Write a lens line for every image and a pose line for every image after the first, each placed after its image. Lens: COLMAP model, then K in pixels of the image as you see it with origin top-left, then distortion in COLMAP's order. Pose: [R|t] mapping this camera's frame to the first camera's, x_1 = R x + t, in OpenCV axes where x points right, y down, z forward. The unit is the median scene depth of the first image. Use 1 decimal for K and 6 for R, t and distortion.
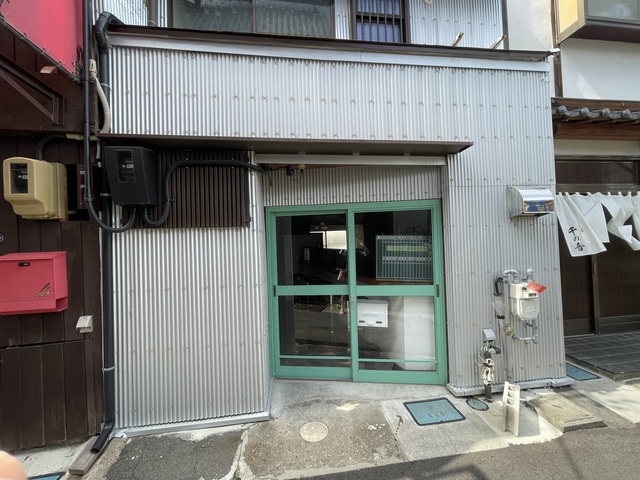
lens RADIAL K [[258.9, 0, 320.0], [0, 258.9, 240.0], [0, 0, 1]] dist [-0.001132, -0.000099]
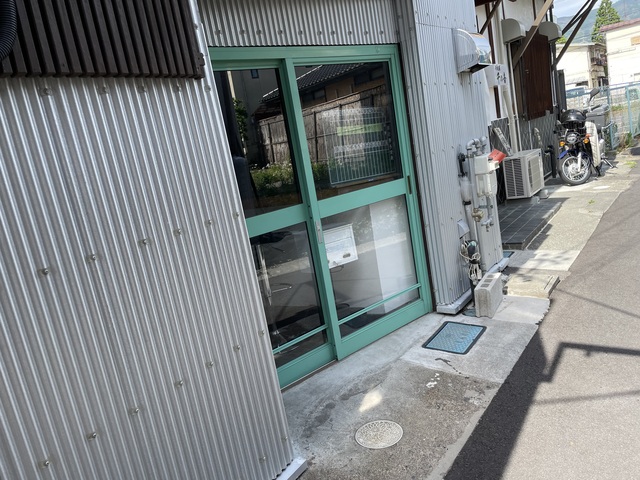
lens RADIAL K [[488.8, 0, 320.1], [0, 488.8, 236.6], [0, 0, 1]] dist [0.107096, -0.144286]
pose [[0.679615, -0.220069, 0.699780, -0.684302], [0.145648, 0.975429, 0.165305, 0.083681], [-0.718964, -0.010422, 0.694969, 0.272991]]
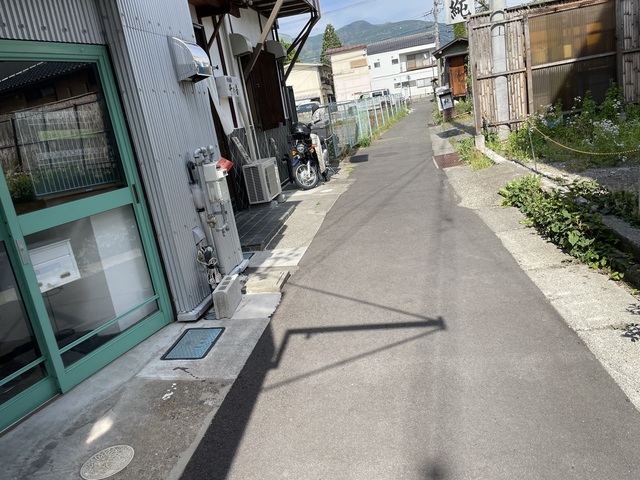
lens RADIAL K [[487.3, 0, 323.1], [0, 487.3, 241.7], [0, 0, 1]] dist [0.115603, -0.151225]
pose [[0.266088, -0.257872, 0.928816, -0.649508], [0.134278, 0.964075, 0.229193, 0.093318], [-0.954550, 0.063734, 0.291155, 0.194248]]
